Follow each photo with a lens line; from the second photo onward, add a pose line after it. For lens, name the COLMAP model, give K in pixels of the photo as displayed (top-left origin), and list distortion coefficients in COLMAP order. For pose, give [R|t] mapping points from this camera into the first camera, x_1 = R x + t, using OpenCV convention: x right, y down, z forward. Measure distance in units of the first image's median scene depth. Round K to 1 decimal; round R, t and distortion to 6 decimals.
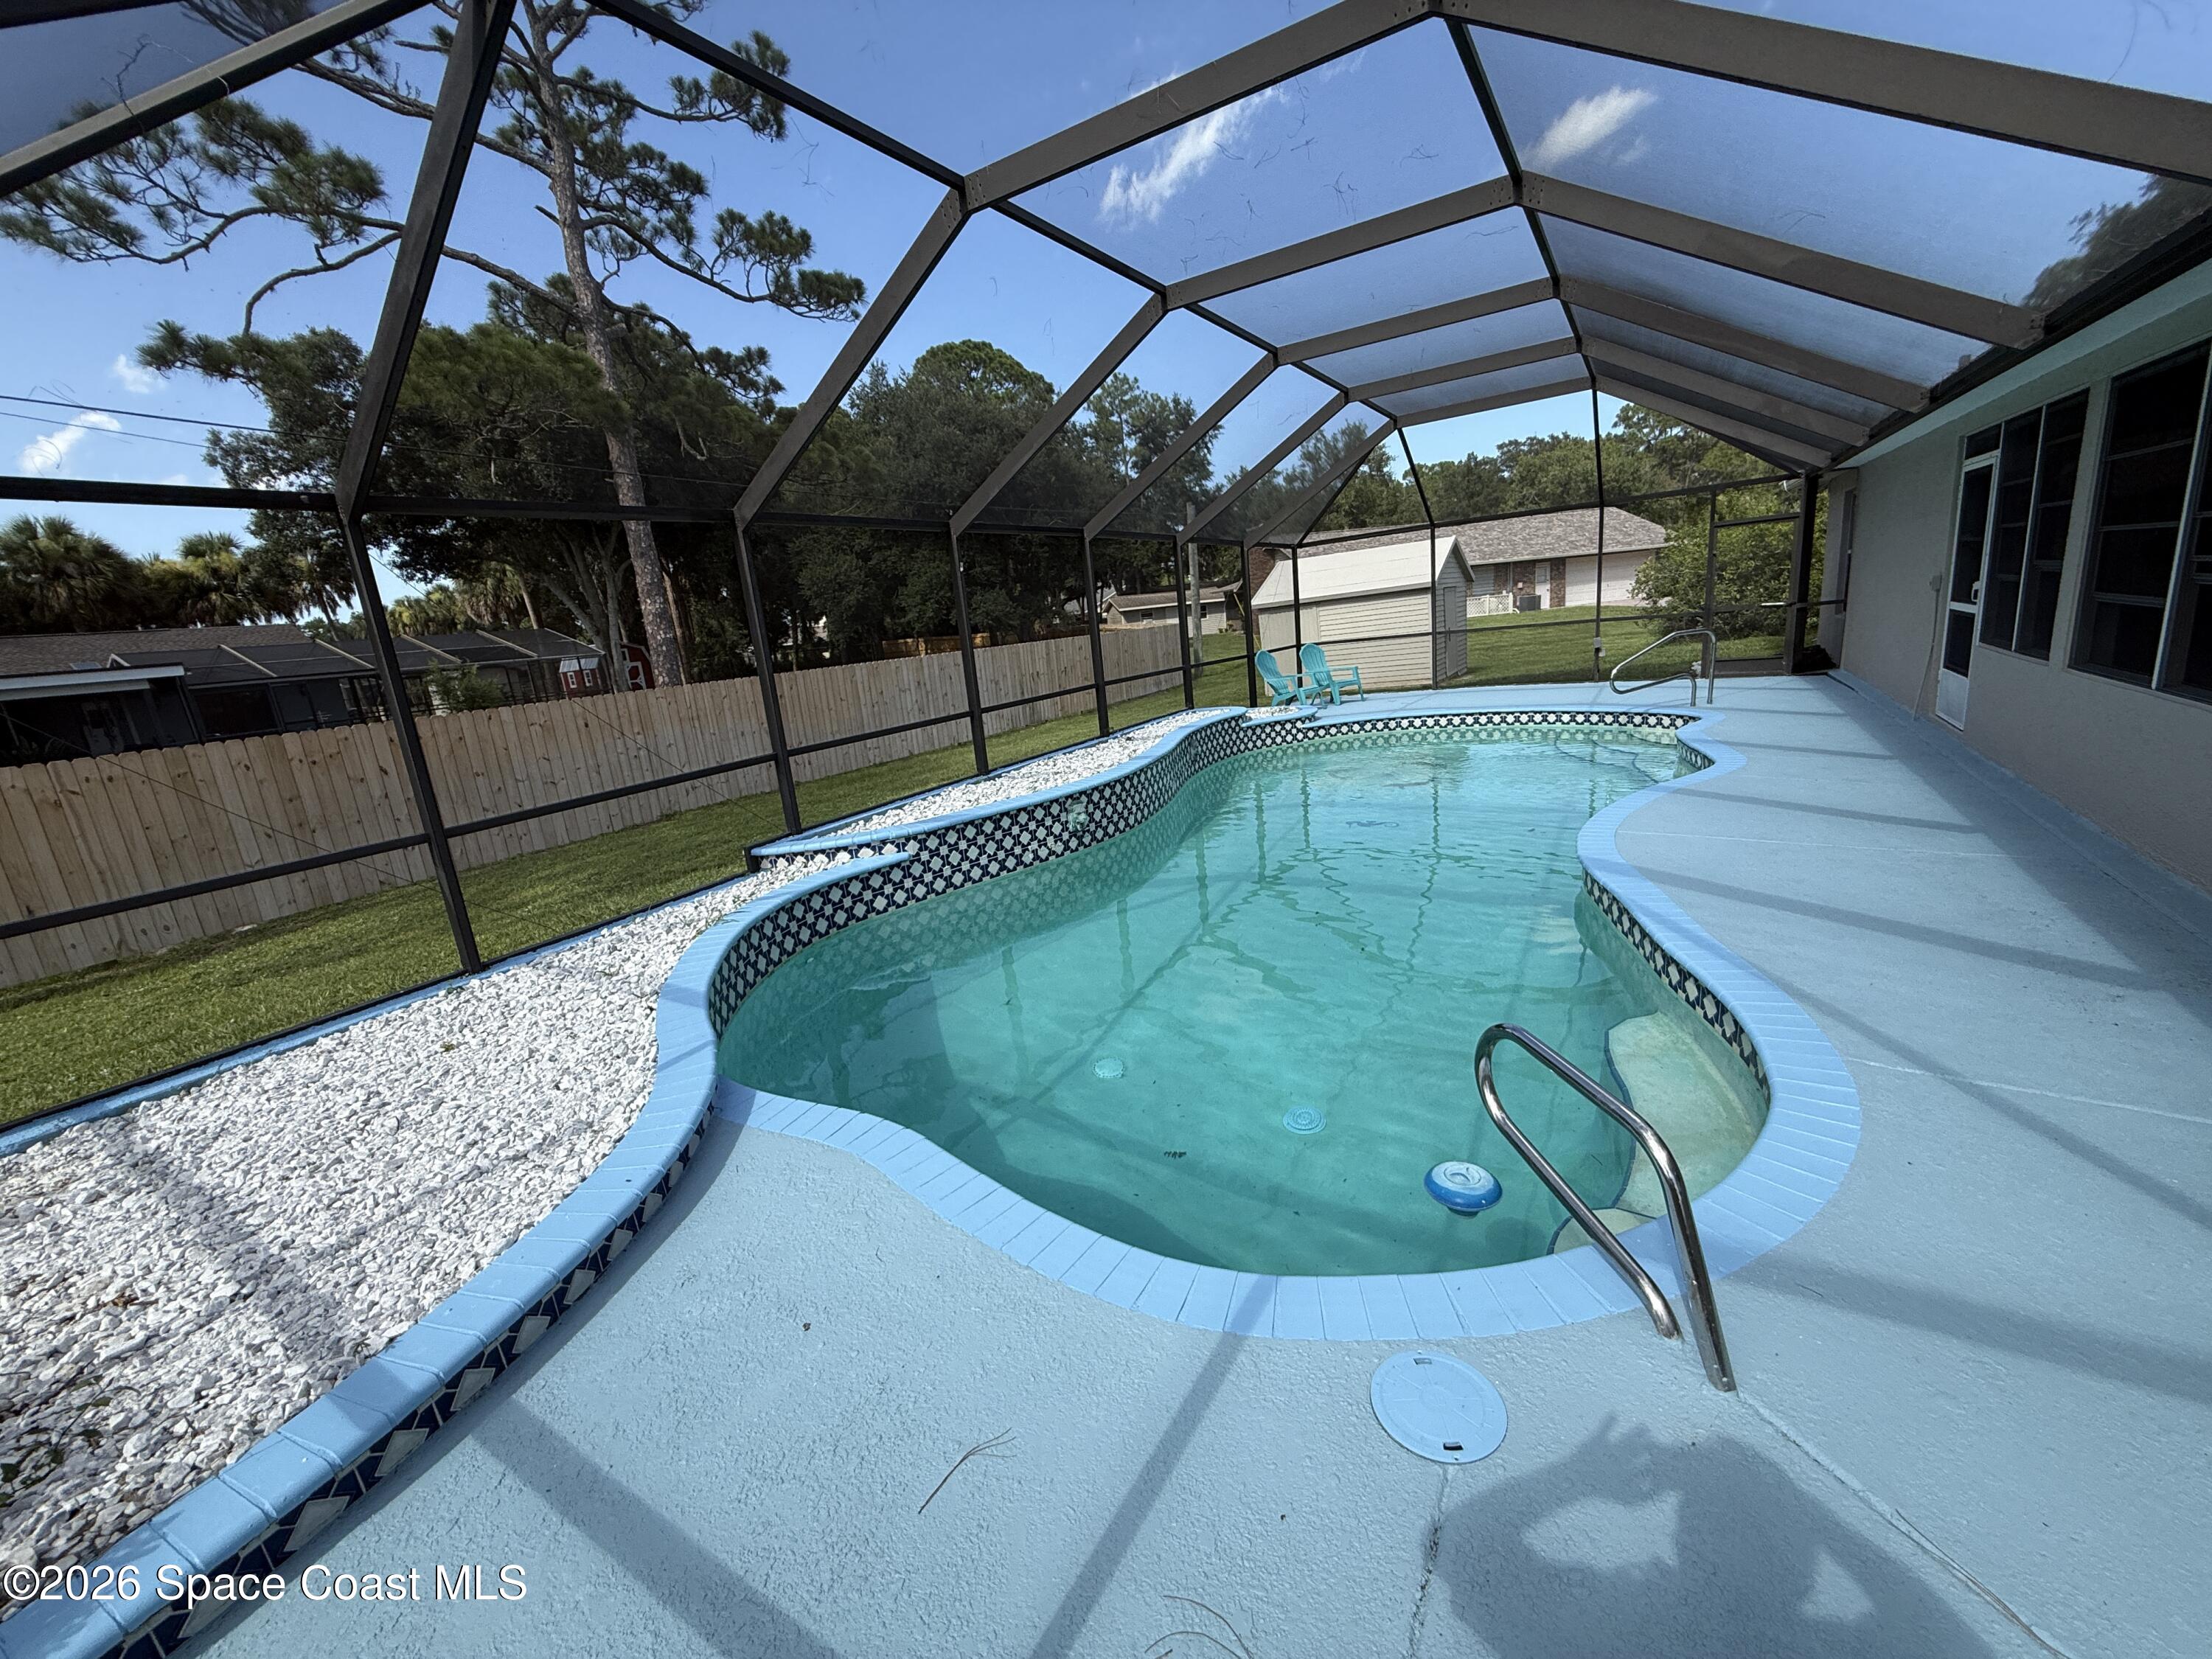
lens RADIAL K [[883.4, 0, 1095.6], [0, 883.4, 829.6], [0, 0, 1]] dist [-0.000224, 0.000401]
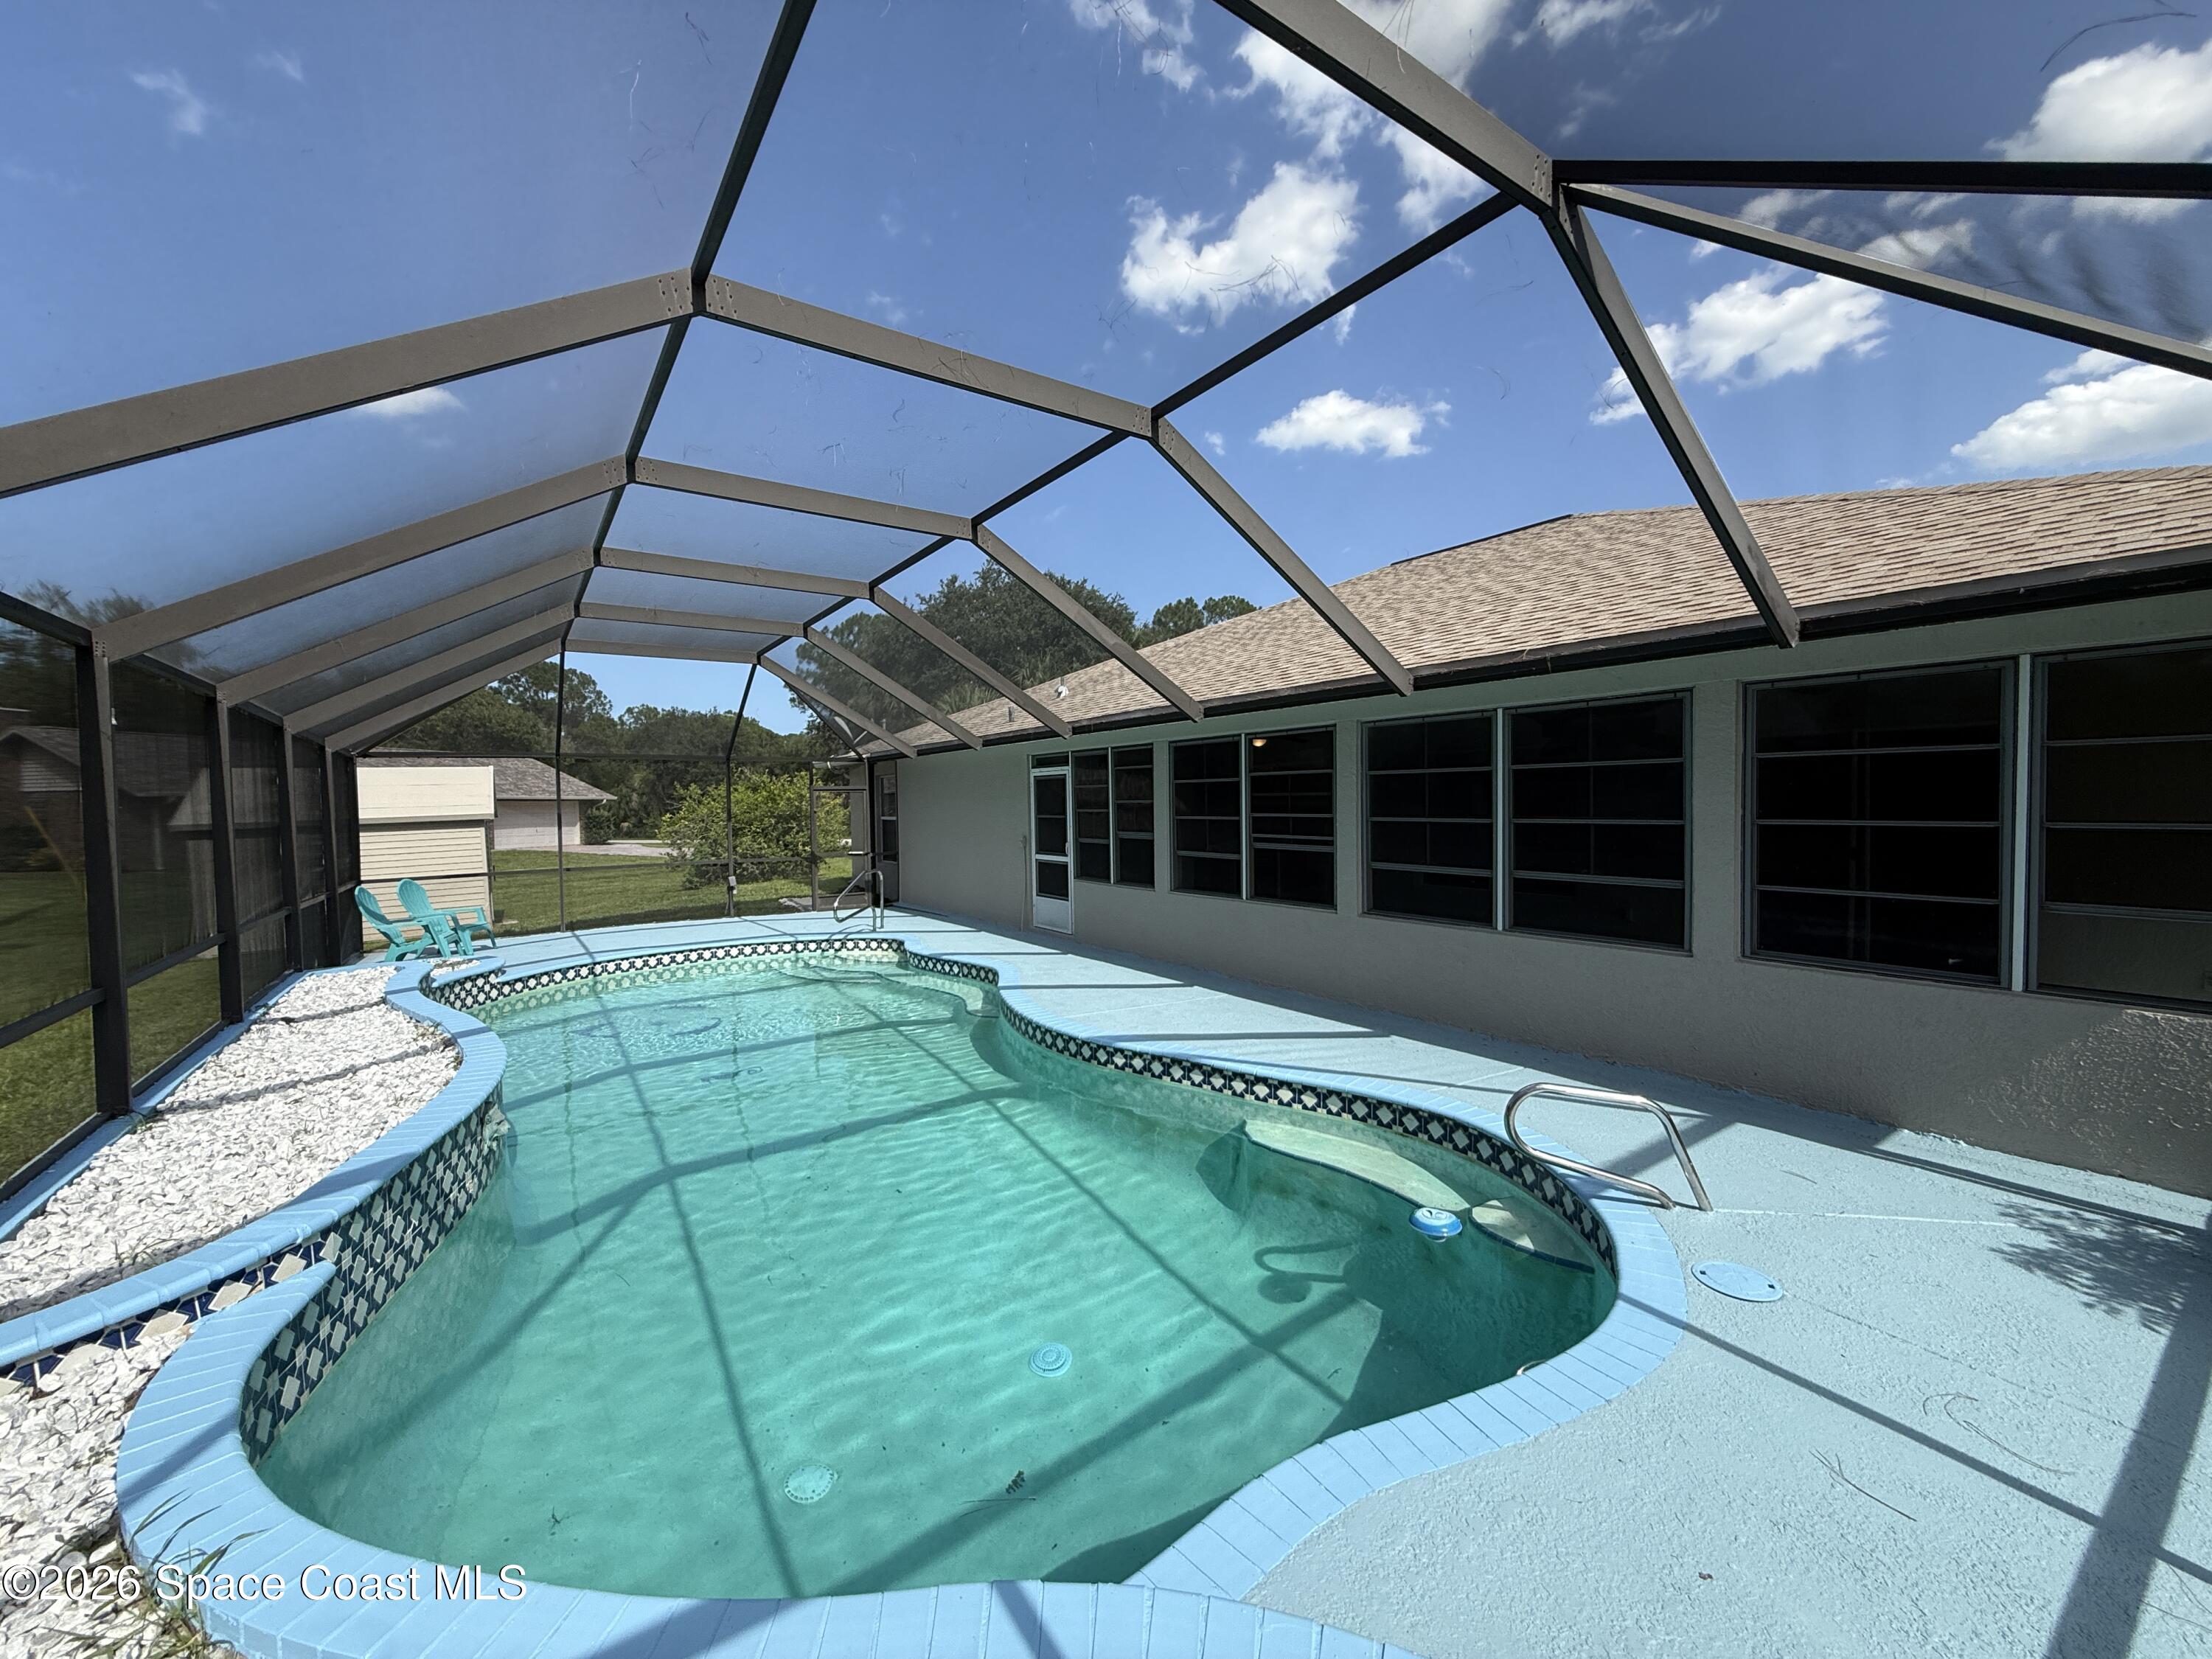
lens RADIAL K [[876.1, 0, 1108.1], [0, 876.1, 830.4], [0, 0, 1]] dist [0.000065, 0.000015]
pose [[0.391781, 0.064407, 0.917801, -0.317192], [0.188395, 0.970794, -0.148546, -0.033506], [-0.900563, 0.231107, 0.368205, 0.228038]]
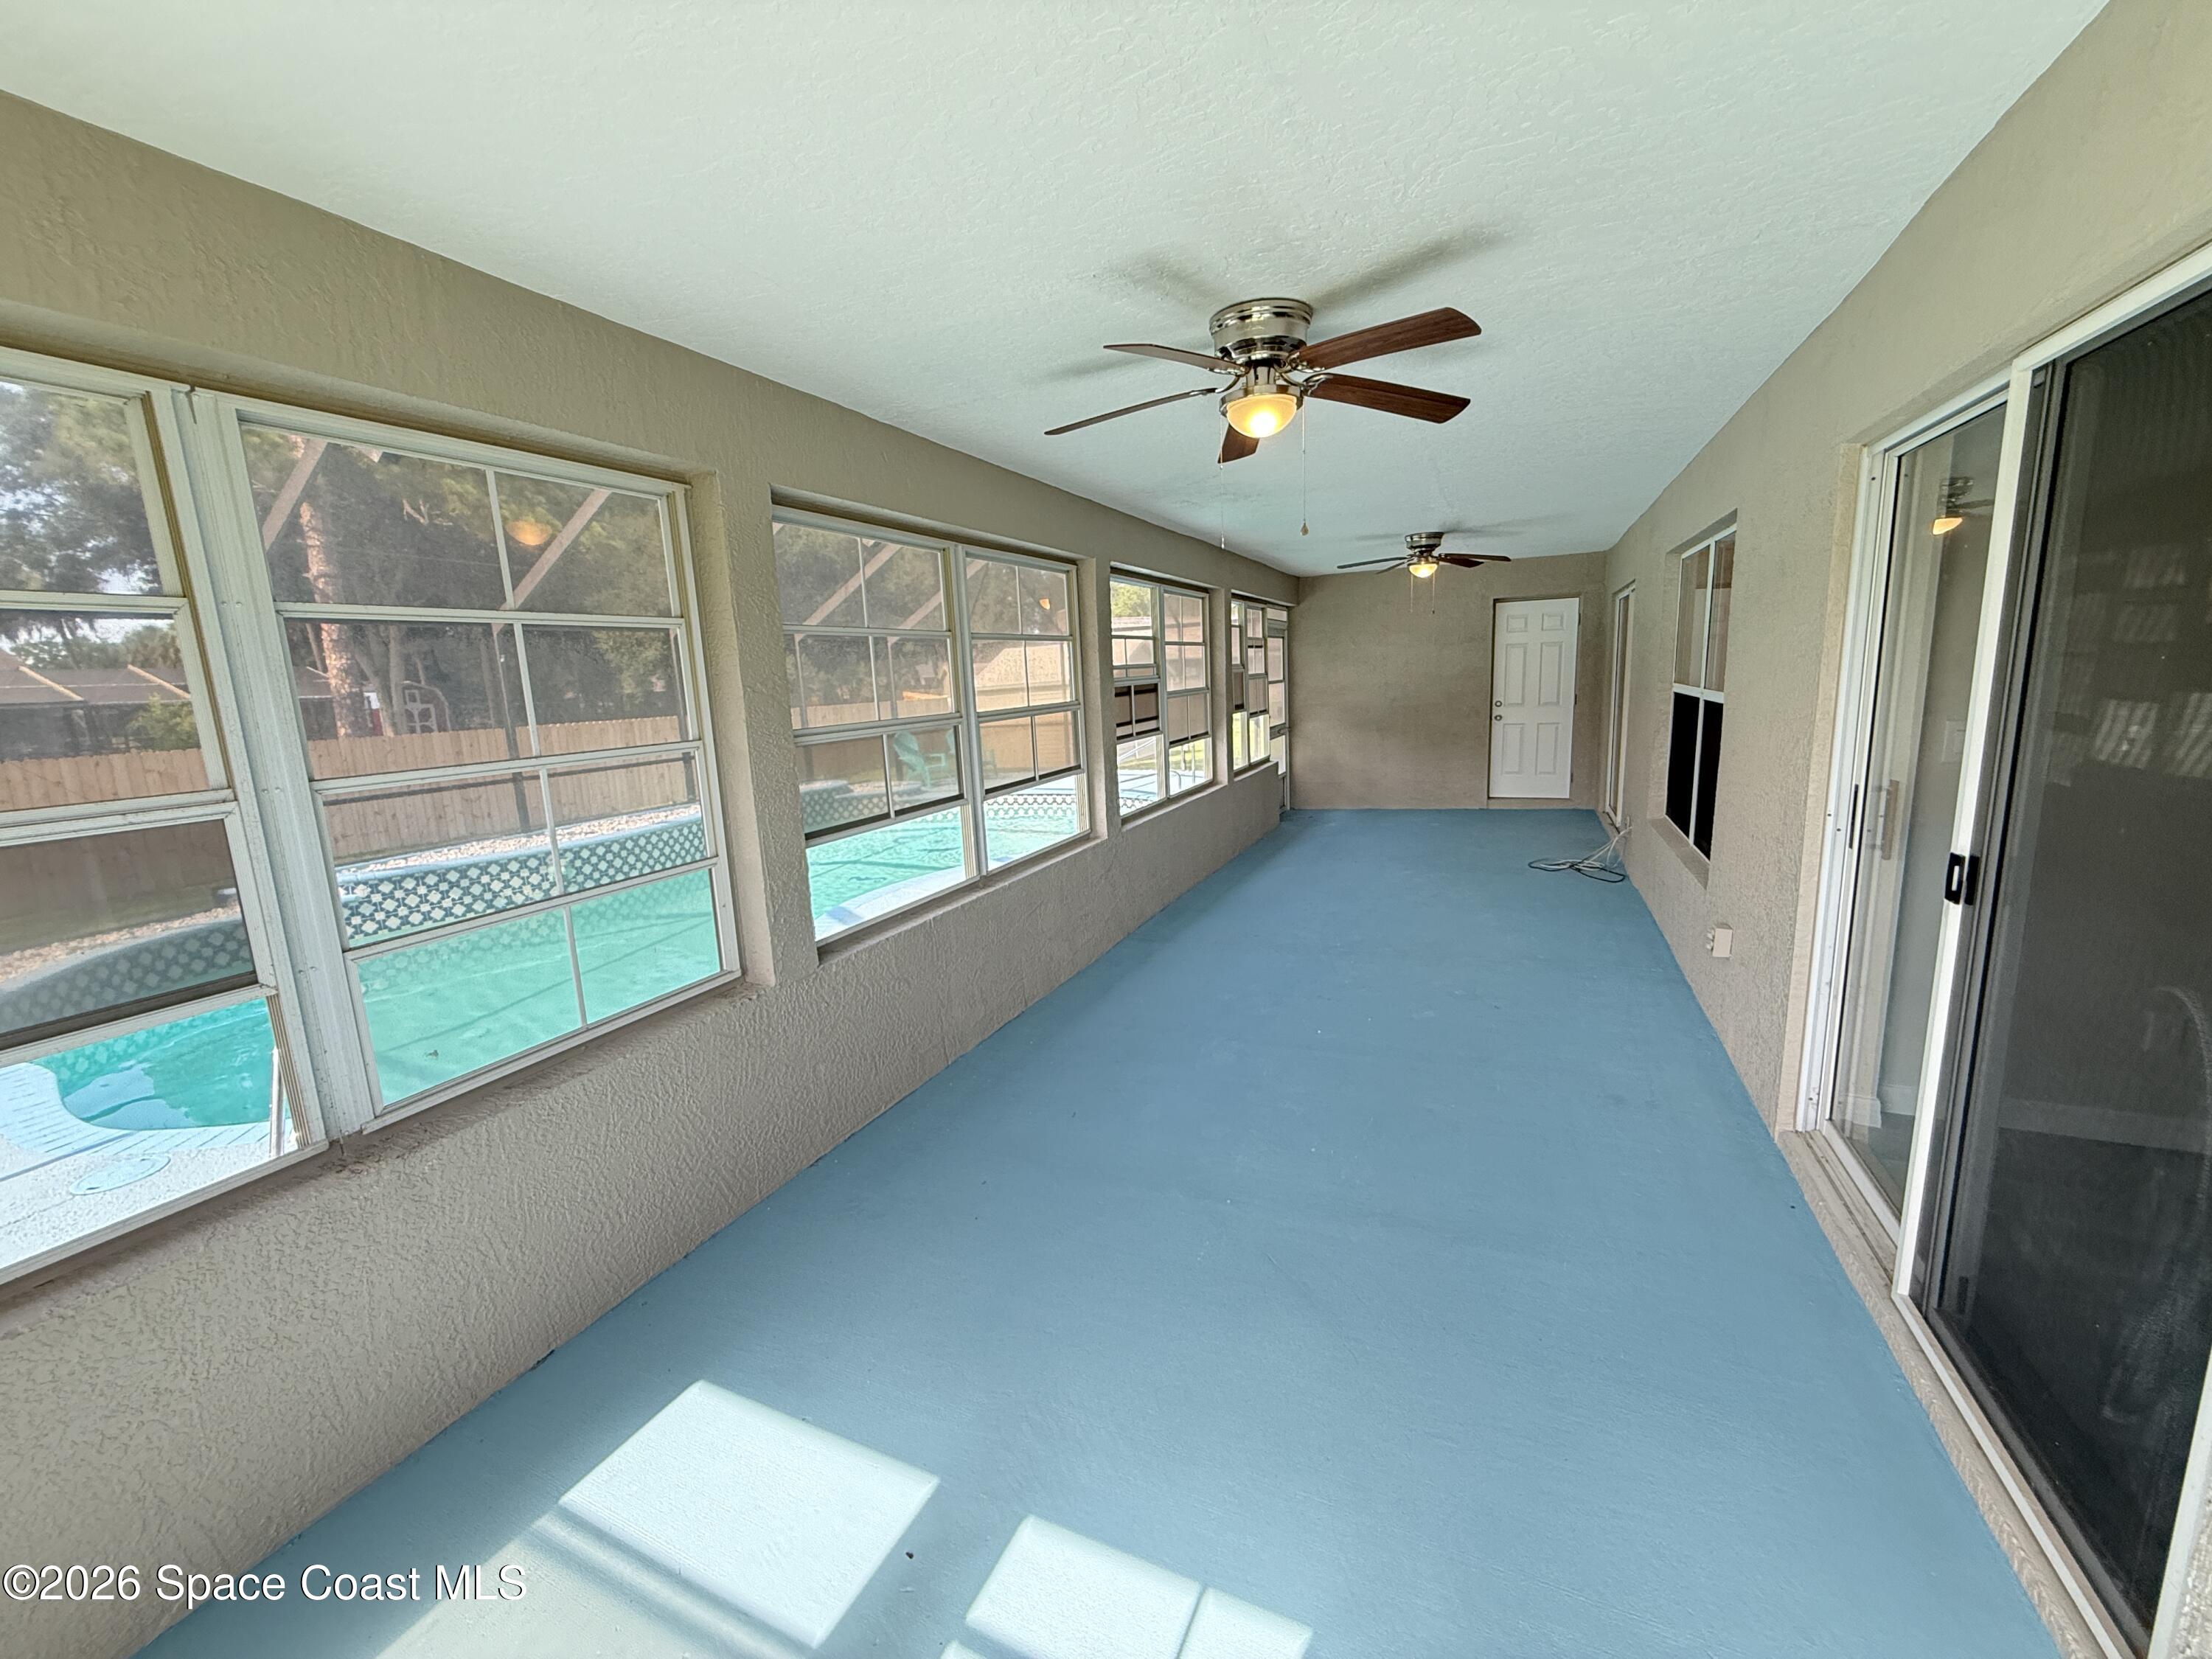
lens RADIAL K [[883.4, 0, 1095.6], [0, 883.4, 829.6], [0, 0, 1]] dist [-0.000224, 0.000401]
pose [[0.990873, 0.031645, 0.131034, 0.391592], [-0.022401, 0.997194, -0.071430, 0.000292], [-0.132927, 0.067843, 0.988801, -0.210495]]
